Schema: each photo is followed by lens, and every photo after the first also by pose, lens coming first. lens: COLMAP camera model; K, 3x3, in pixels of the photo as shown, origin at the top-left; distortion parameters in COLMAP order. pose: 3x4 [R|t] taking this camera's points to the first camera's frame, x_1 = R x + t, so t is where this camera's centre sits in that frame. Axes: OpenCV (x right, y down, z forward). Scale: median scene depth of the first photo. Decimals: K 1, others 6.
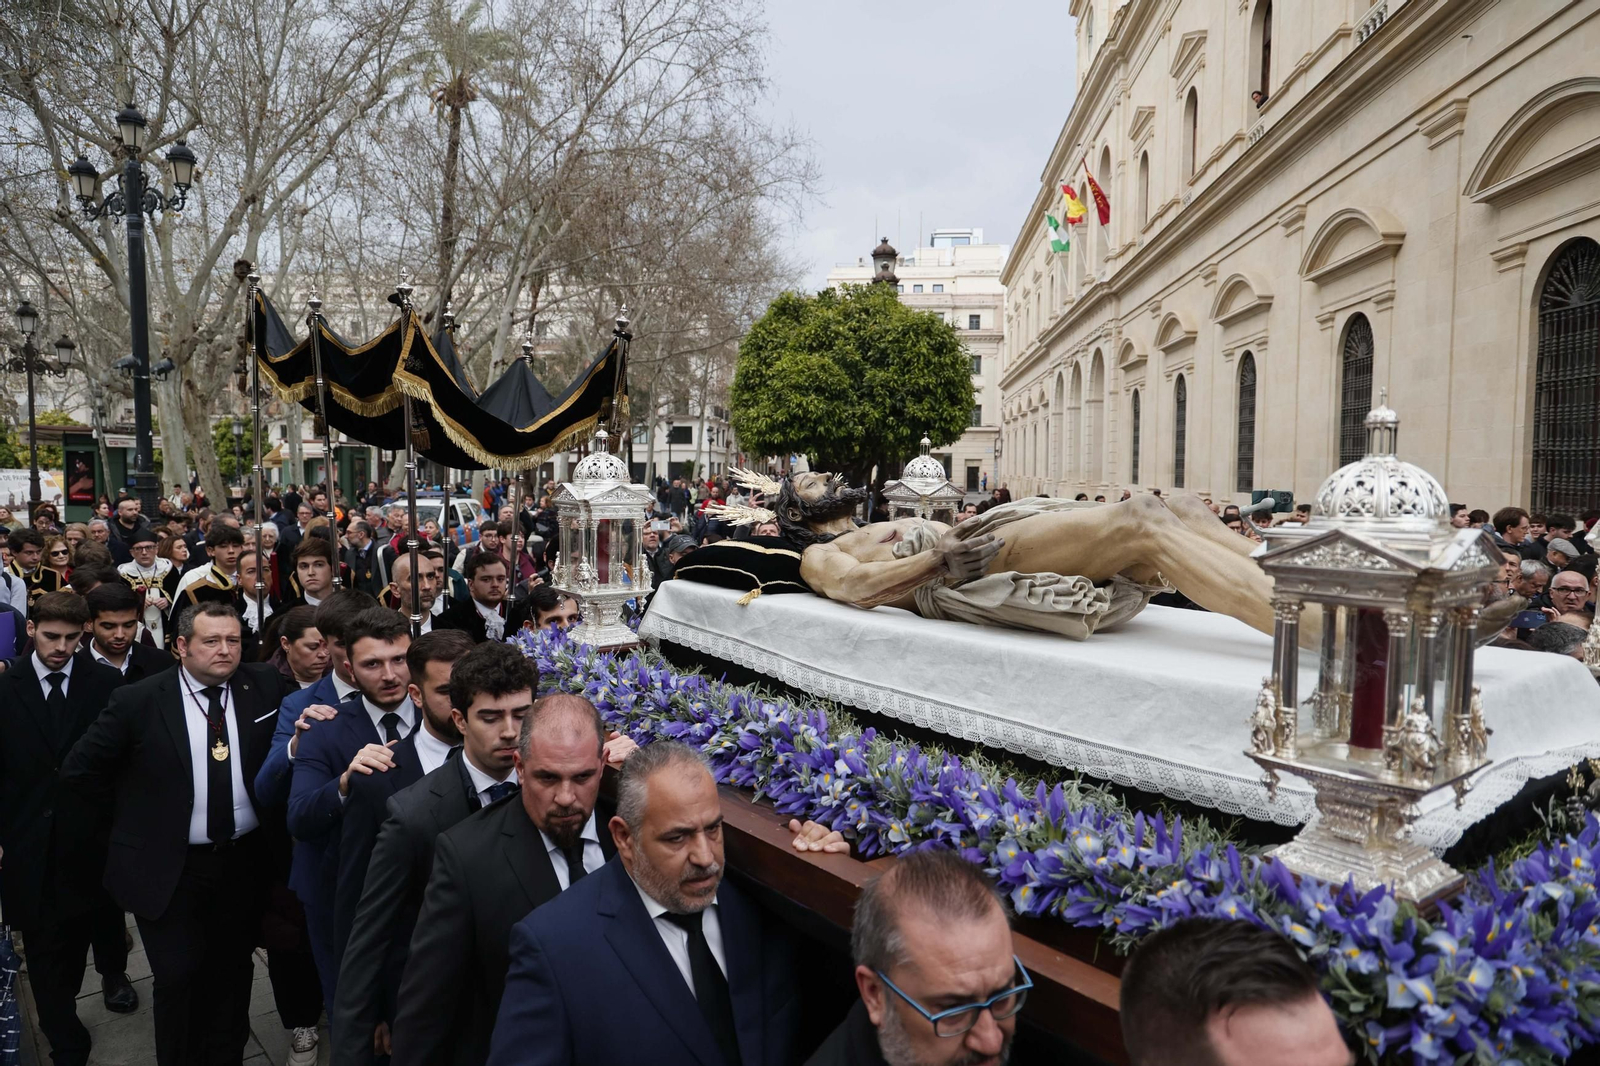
lens RADIAL K [[1076.6, 0, 810.7], [0, 1076.6, 528.6], [0, 0, 1]] dist [-0.002362, -0.004988]
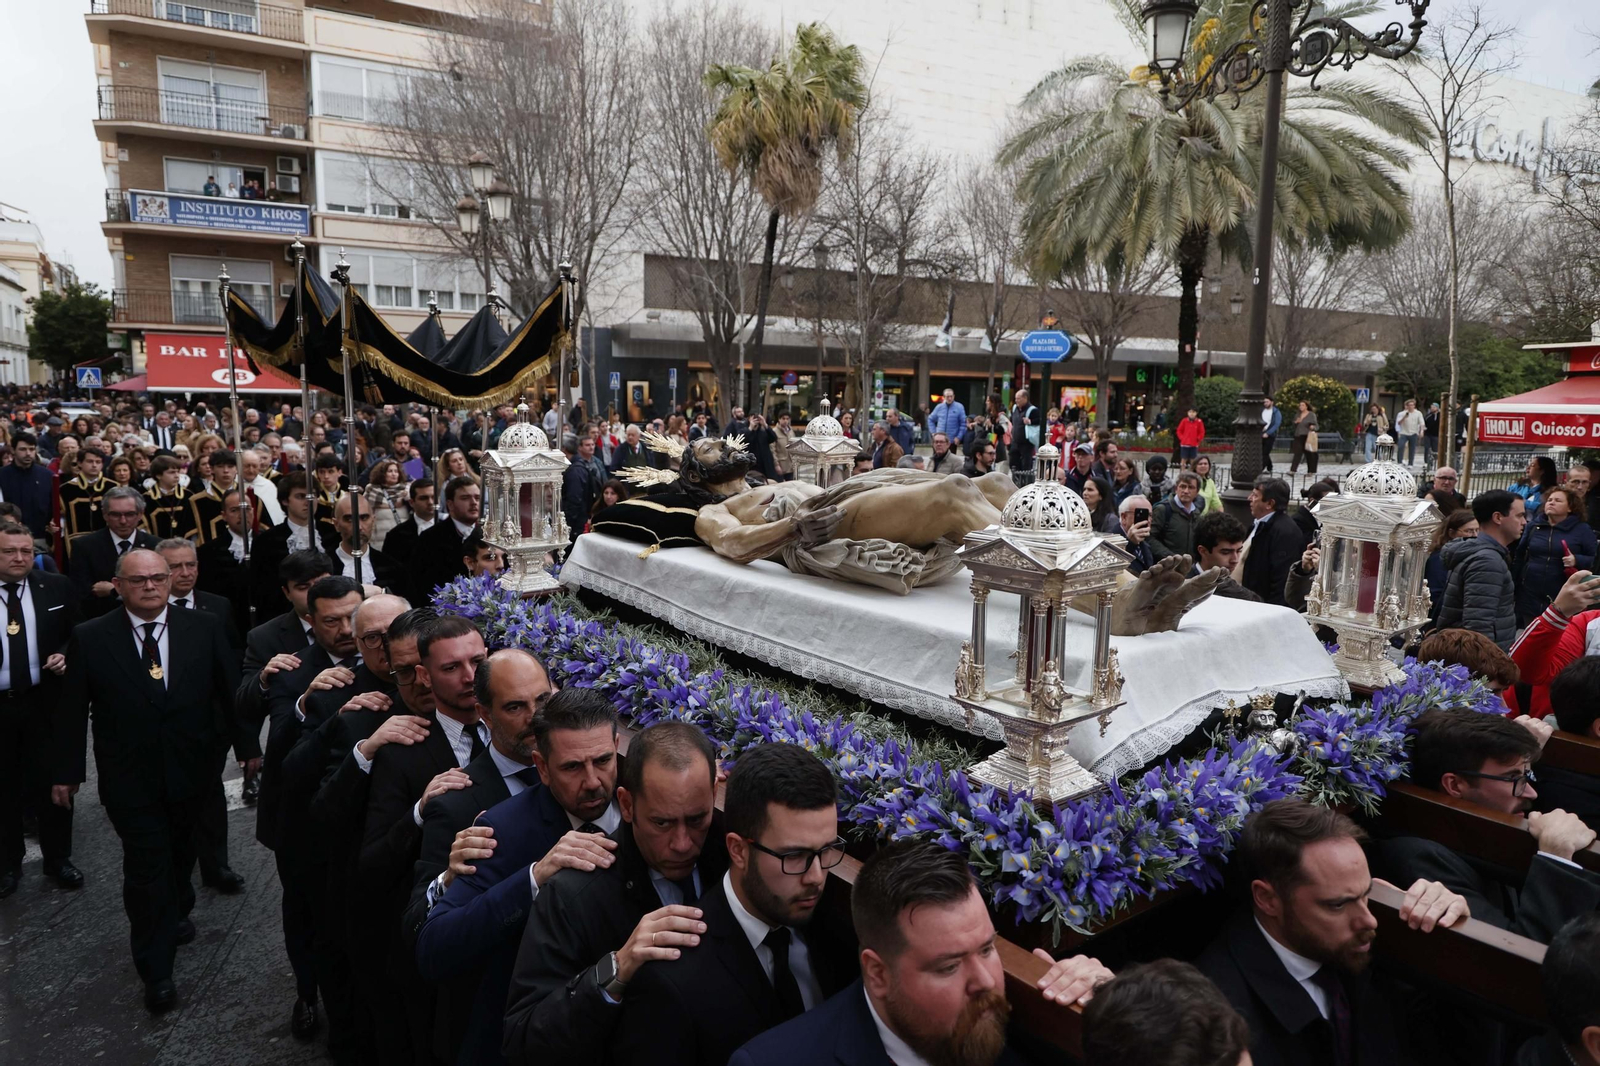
lens RADIAL K [[1076.6, 0, 812.5], [0, 1076.6, 546.6], [0, 0, 1]] dist [-0.002362, -0.004988]
pose [[0.999902, -0.003126, 0.013677, 0.136206], [0.001754, 0.995071, 0.099150, -0.074275], [-0.013919, -0.099116, 0.994979, -0.215714]]
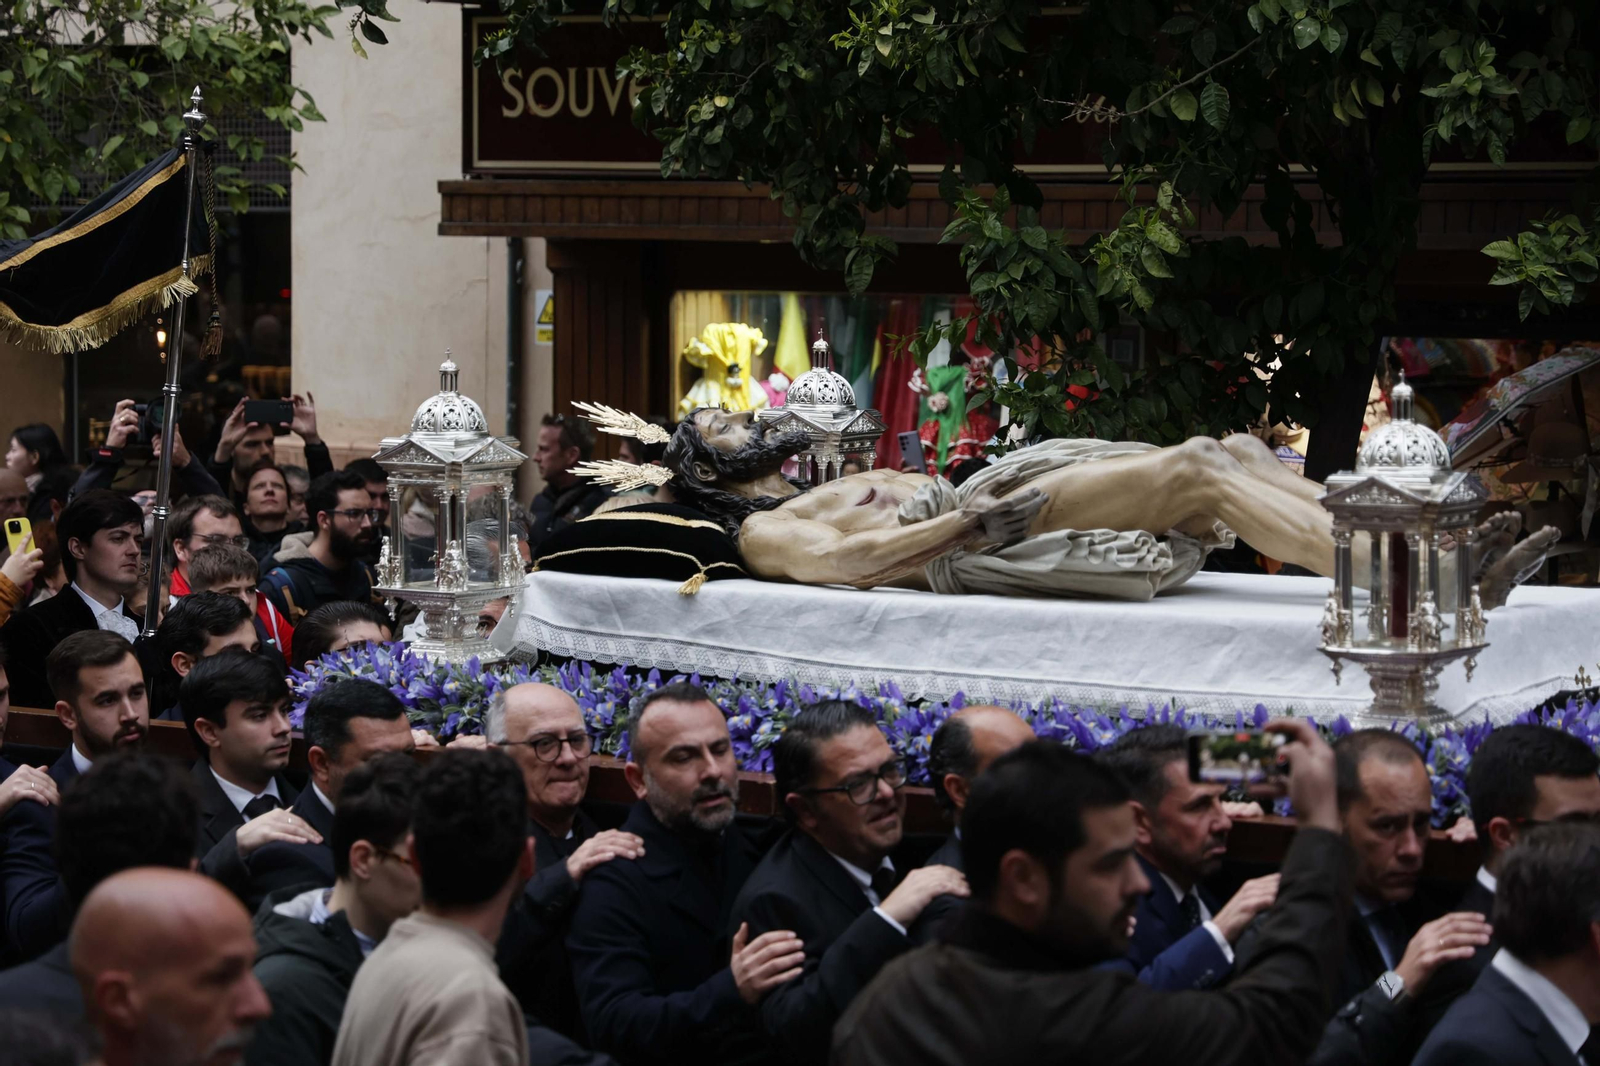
lens RADIAL K [[4557.5, 0, 794.7], [0, 4557.5, 536.6], [0, 0, 1]] dist [0.136879, 0.000000]
pose [[0.960825, -0.042932, 0.273809, -1.111867], [0.038332, 0.999020, 0.022129, -0.048832], [-0.274491, -0.010767, 0.961529, -2.688832]]
